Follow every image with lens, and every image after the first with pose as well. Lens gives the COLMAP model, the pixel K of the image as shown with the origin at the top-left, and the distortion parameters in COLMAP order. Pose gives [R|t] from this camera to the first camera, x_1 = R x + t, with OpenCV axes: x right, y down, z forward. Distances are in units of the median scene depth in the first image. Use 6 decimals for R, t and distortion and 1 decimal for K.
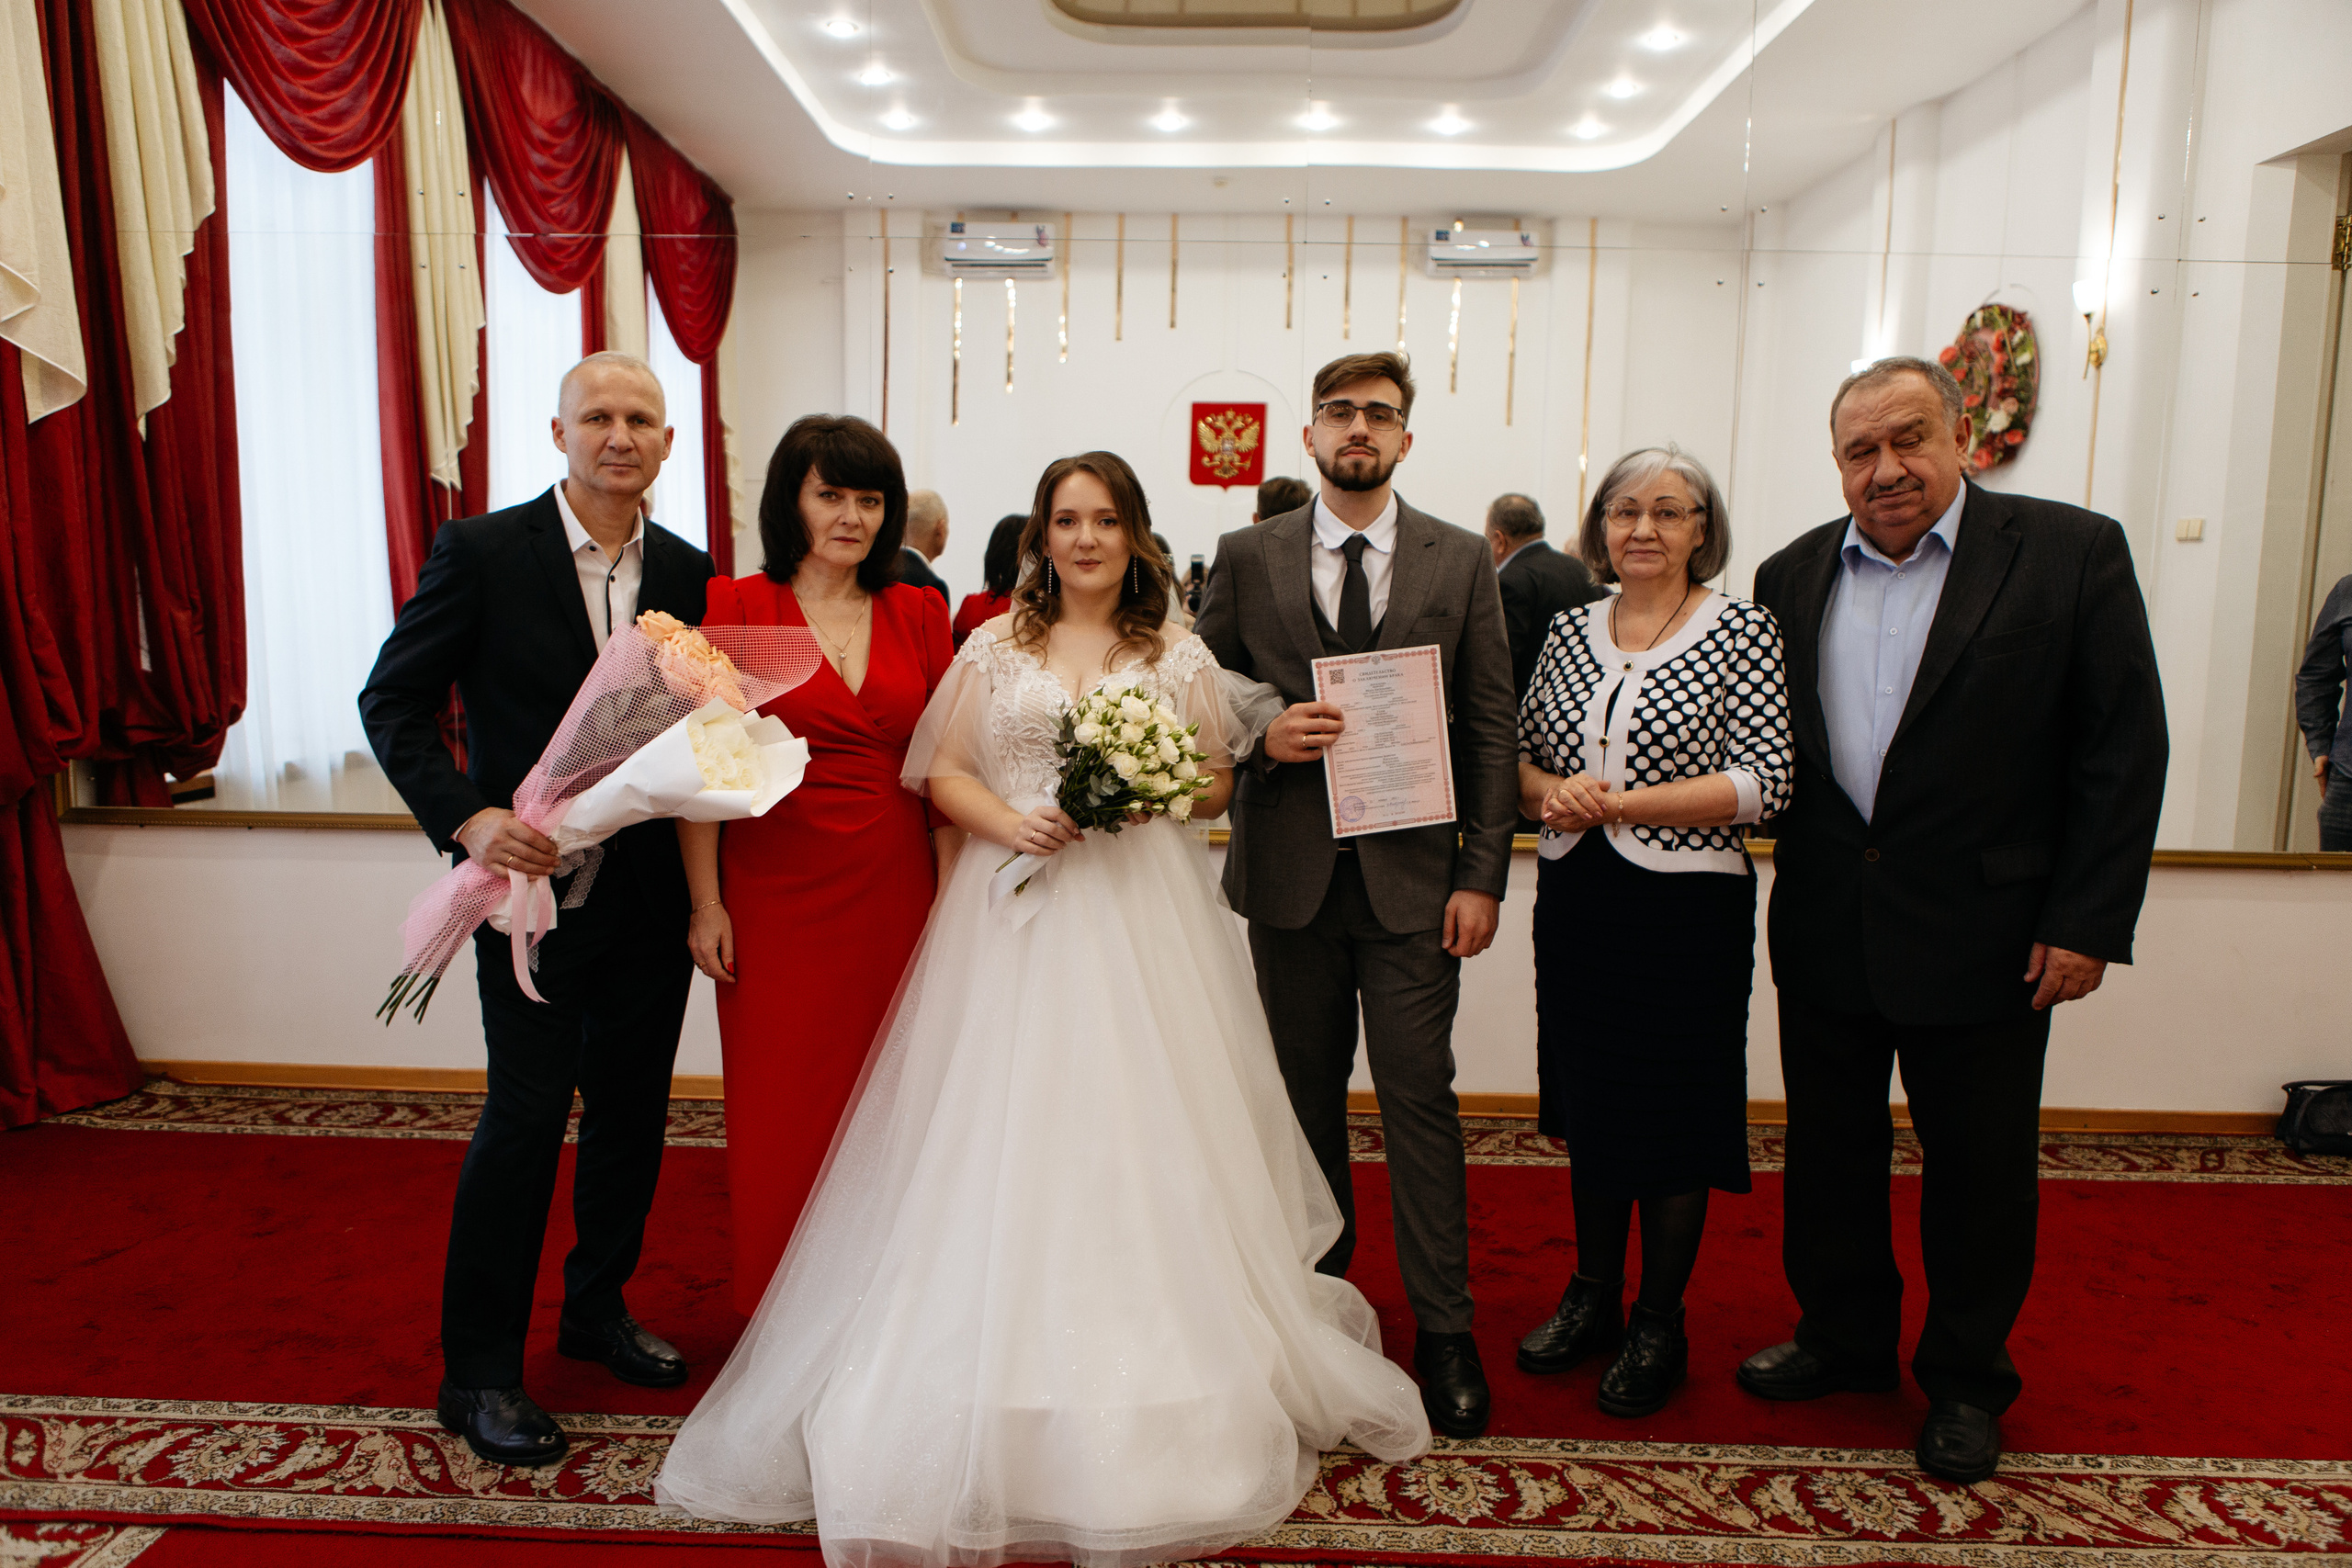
lens RADIAL K [[1597.9, 0, 1166.2], [0, 1597.9, 794.8], [0, 0, 1]] dist [-0.019034, 0.011496]
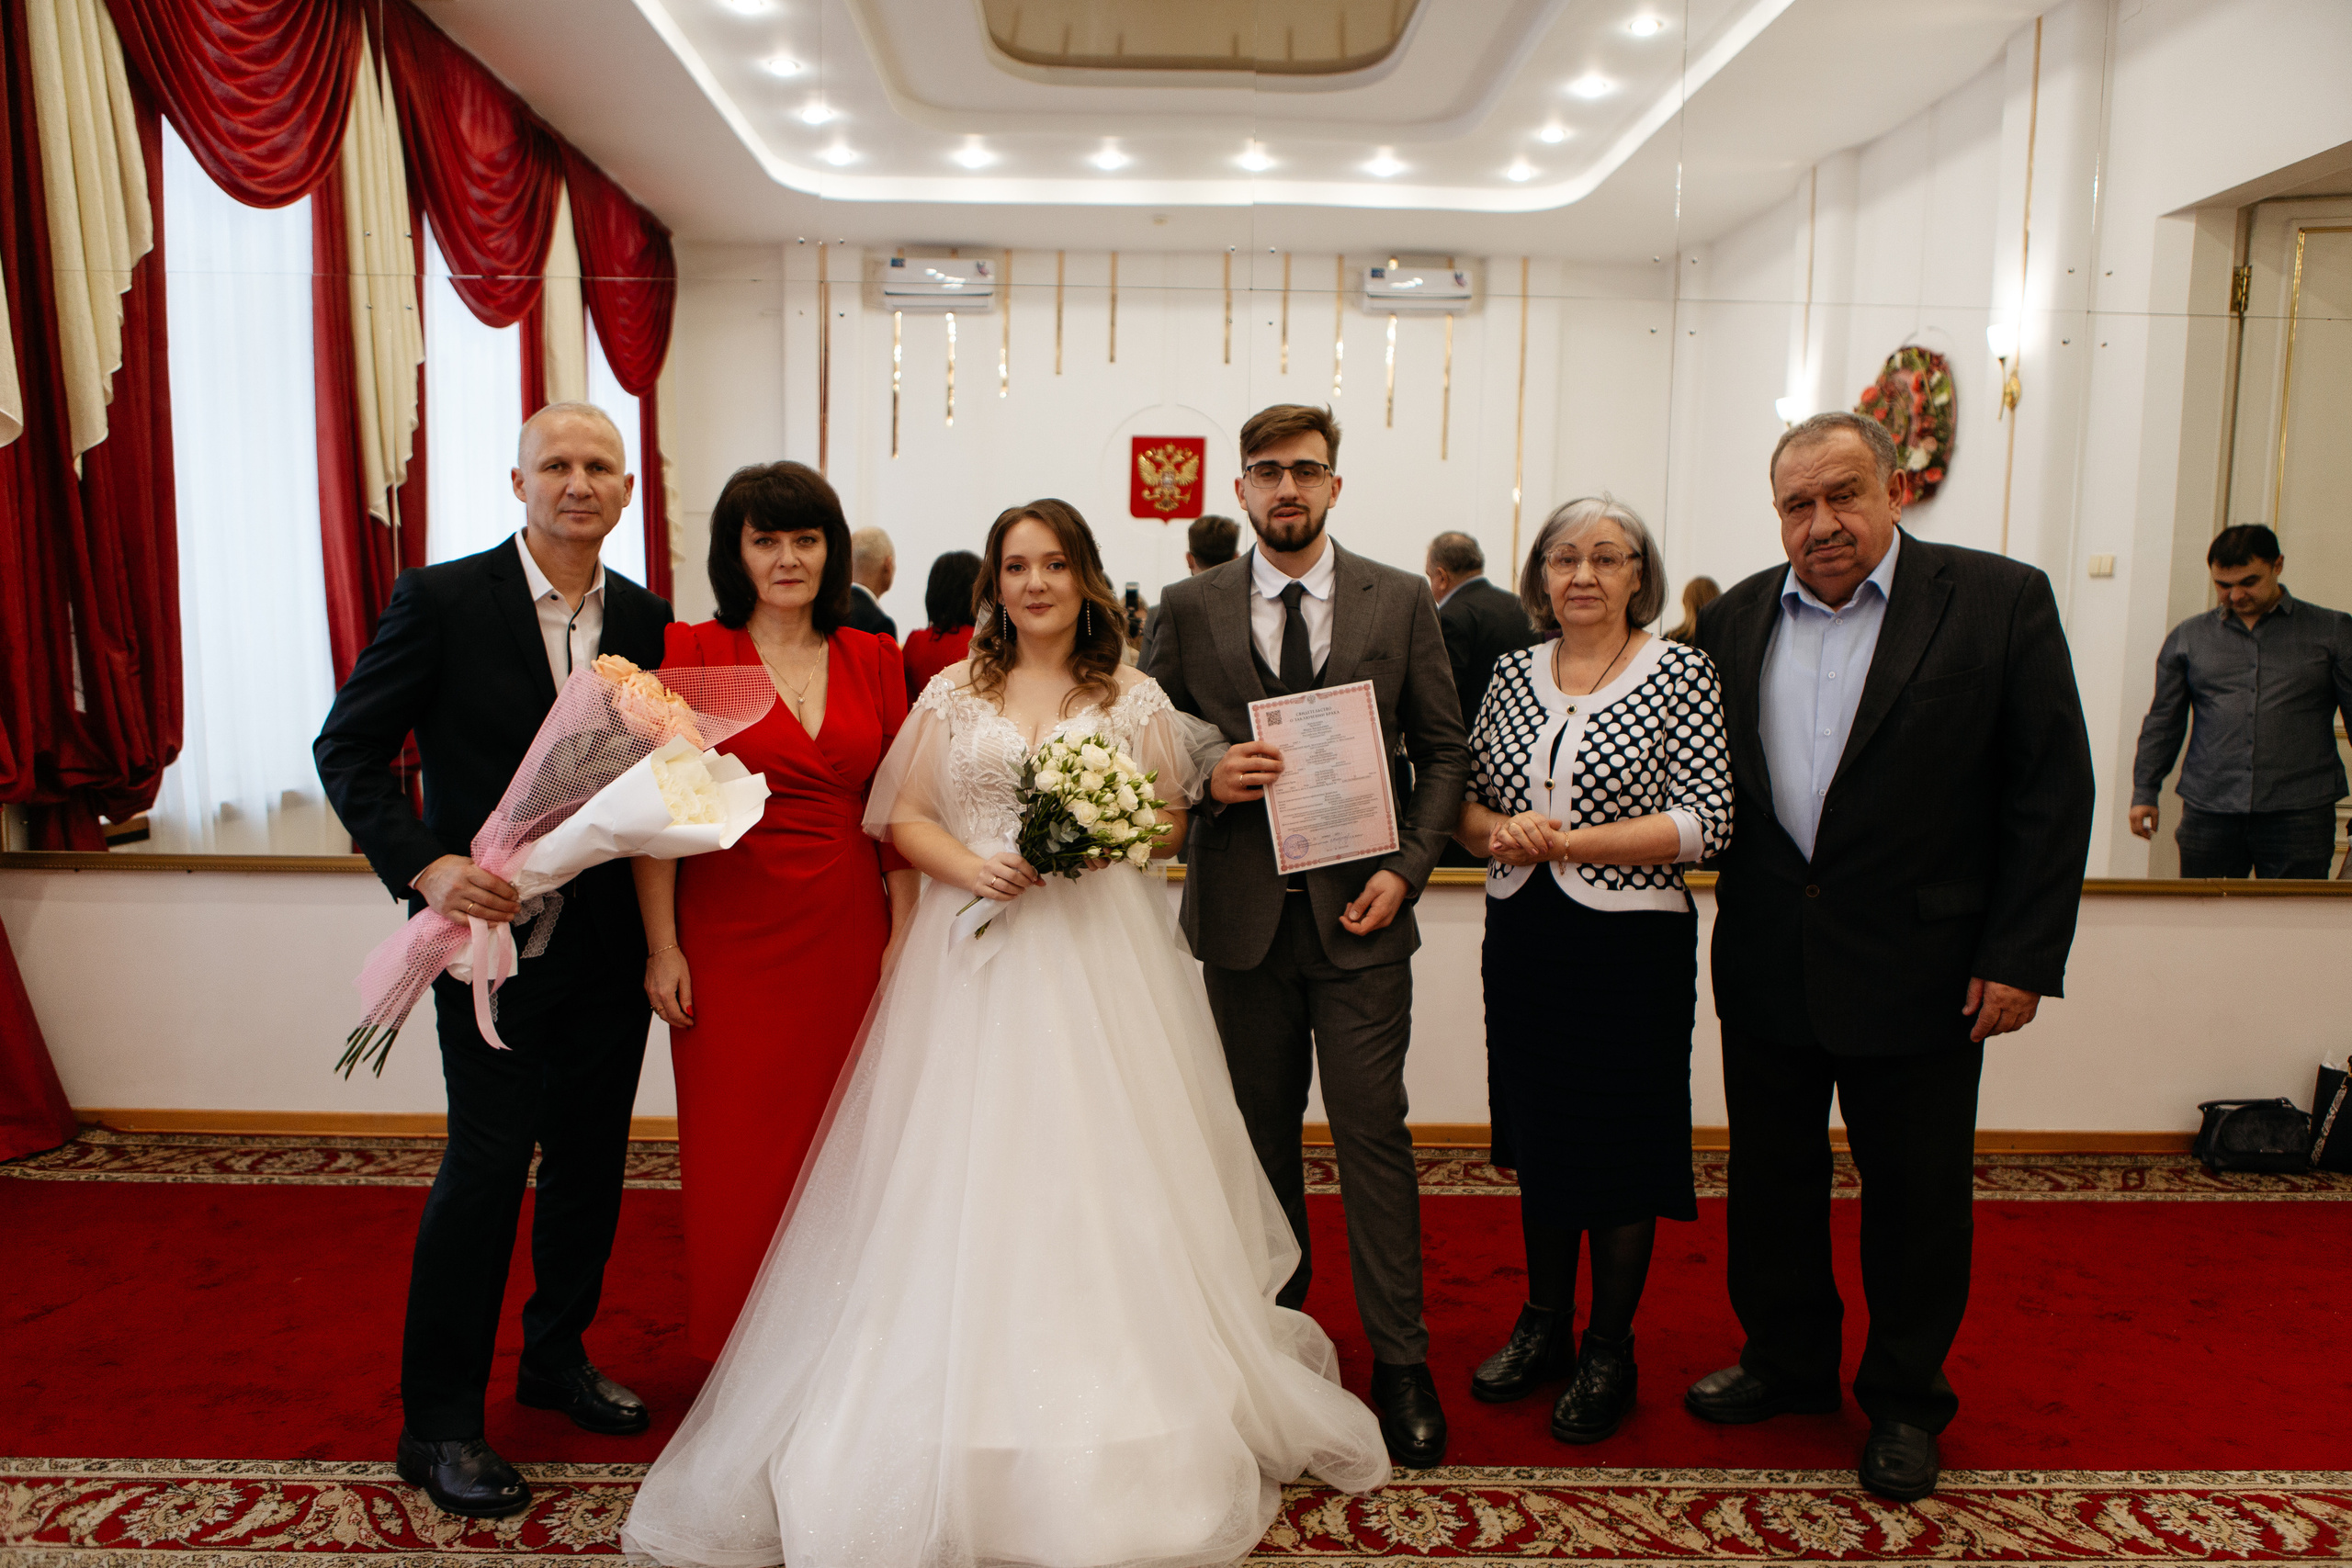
lens RADIAL K [[1597.9, 0, 1166.2], [0, 1597.9, 794.8], [0, 0, 1]] dist [-0.019034, 0.011496]
pose [[0.999200, -0.006144, 0.039529, -0.014465], [0.006796, 0.999843, -0.016382, -0.011118], [-0.039422, 0.016637, 0.999084, -0.018586]]
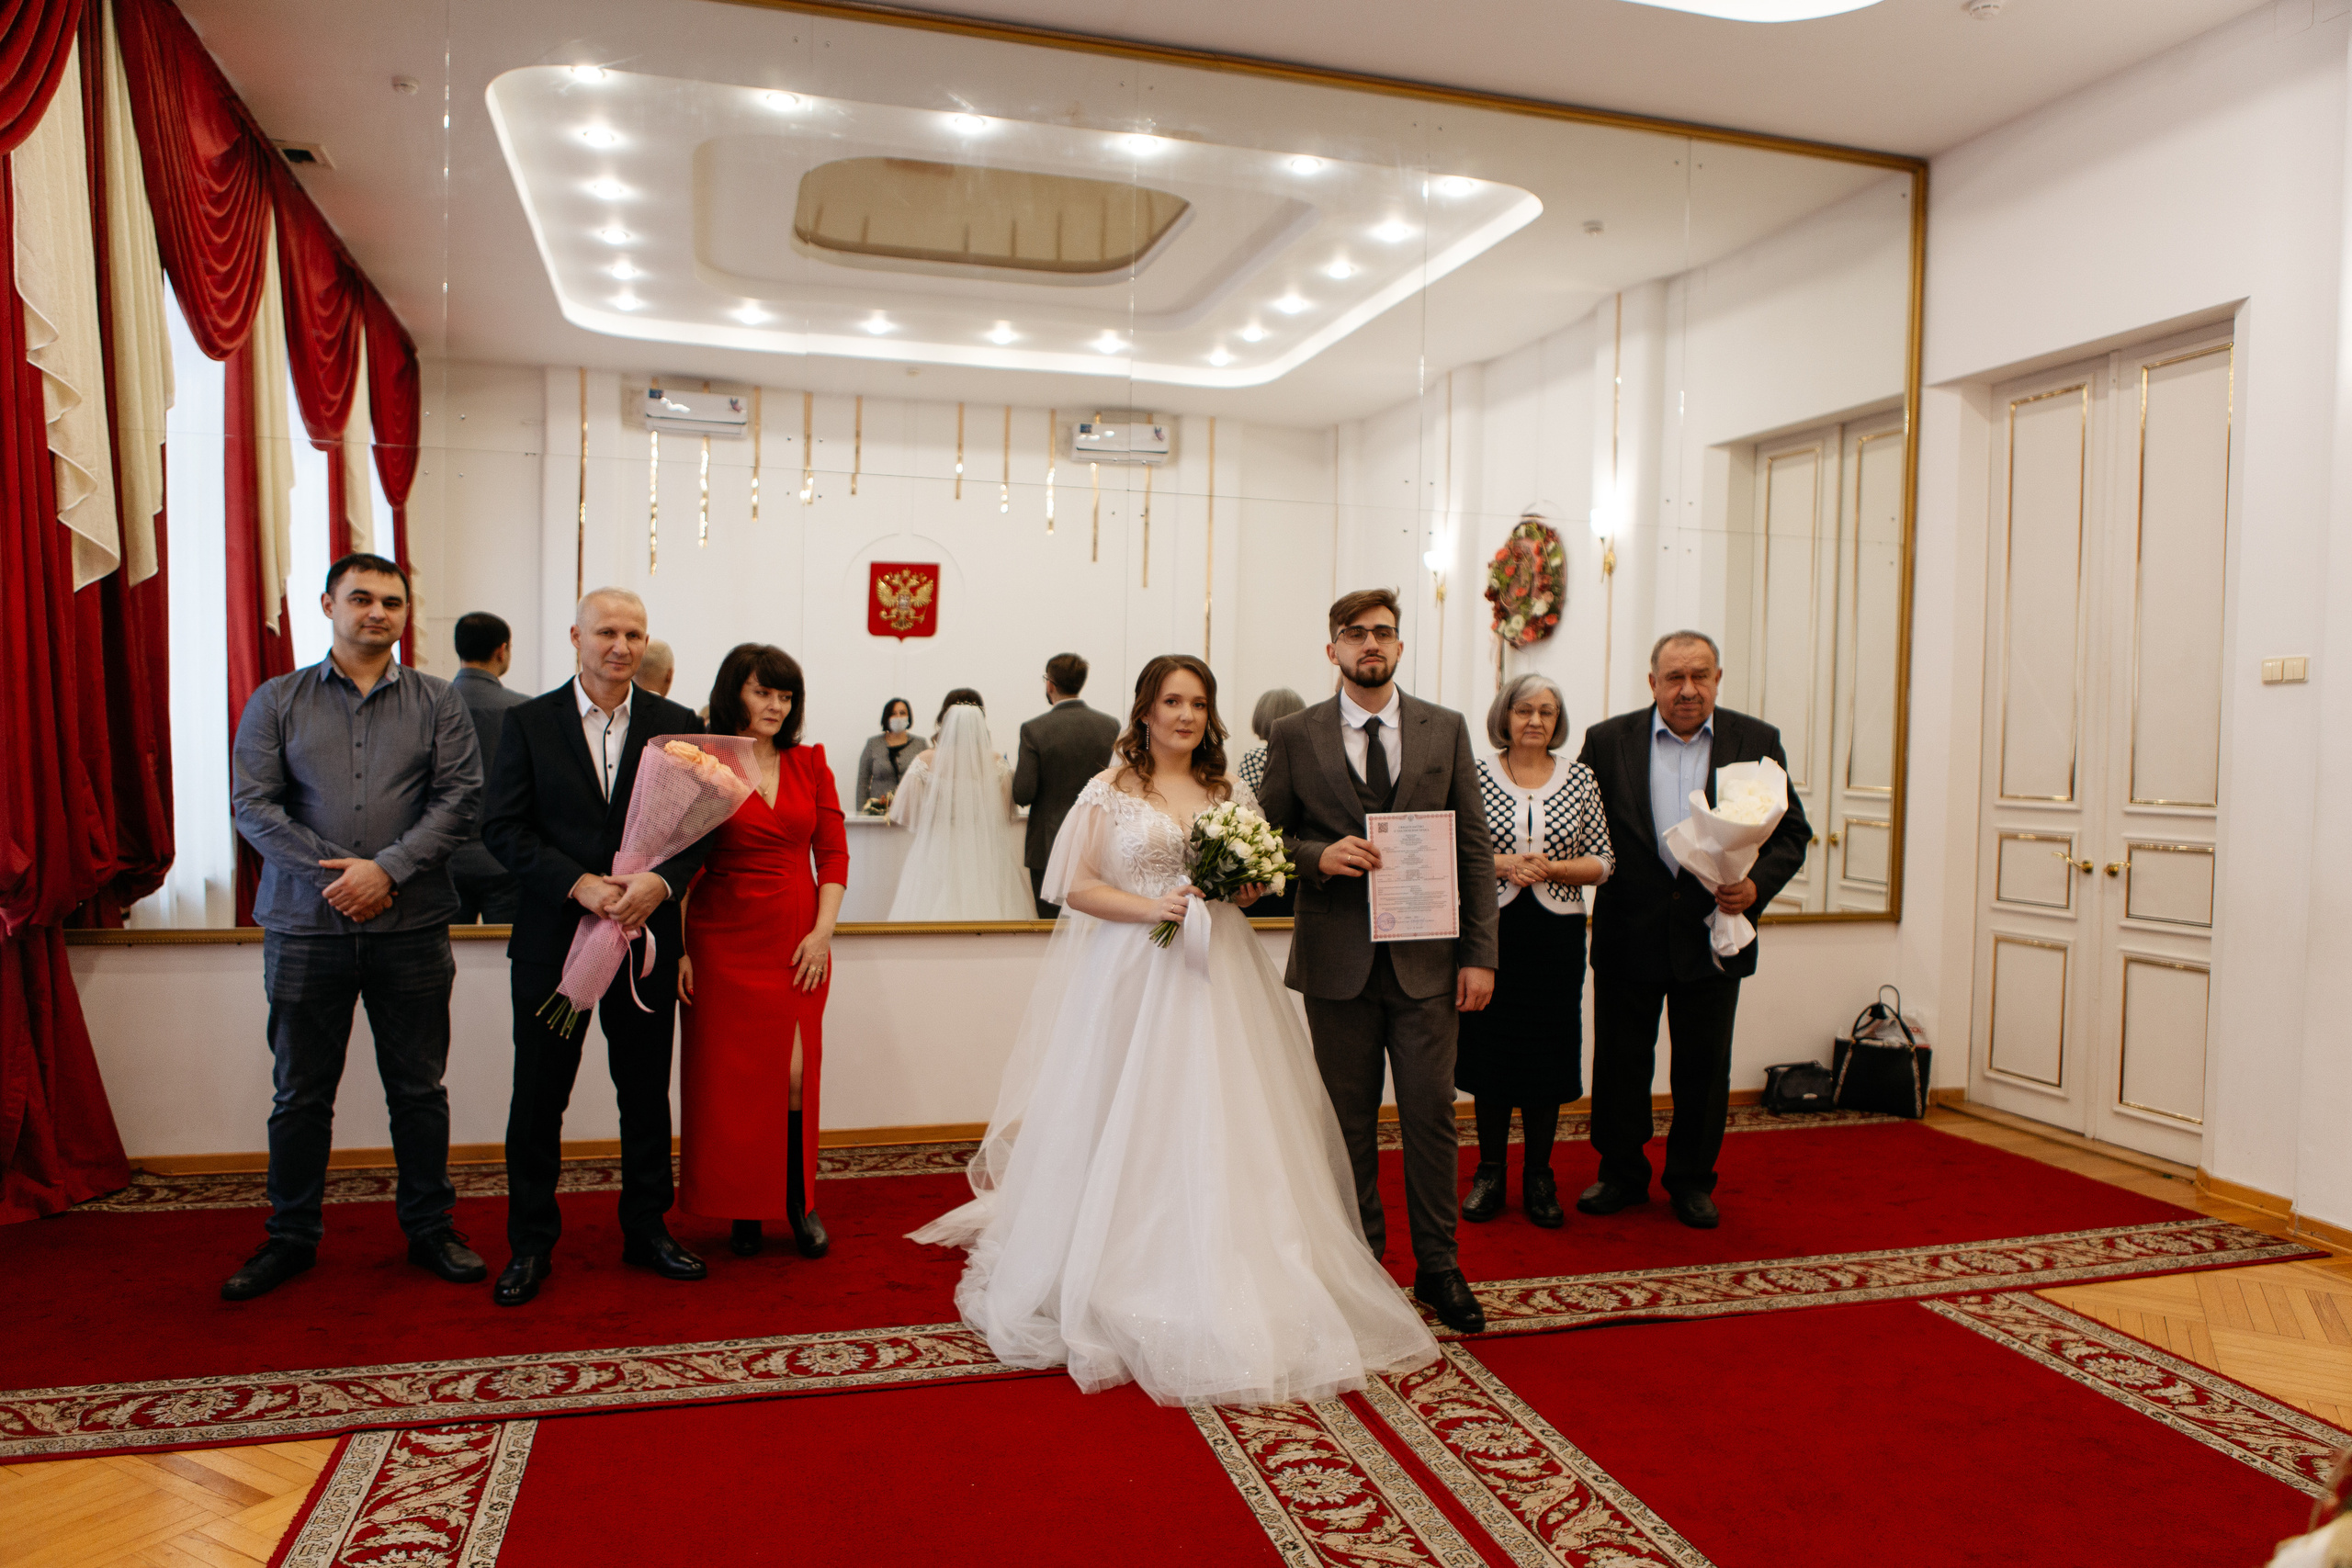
lens RADIAL K [[1597.9, 0, 1166.2], [0, 1597.9, 794.8], [0, 0, 1]] dist [-0.019034, 0.011496]
pose [[0.957853, -0.007055, 0.287172, -0.439802], [0.028438, 0.997116, -0.070357, 0.021952], [-0.285848, 0.075559, 0.955292, -0.487569]]
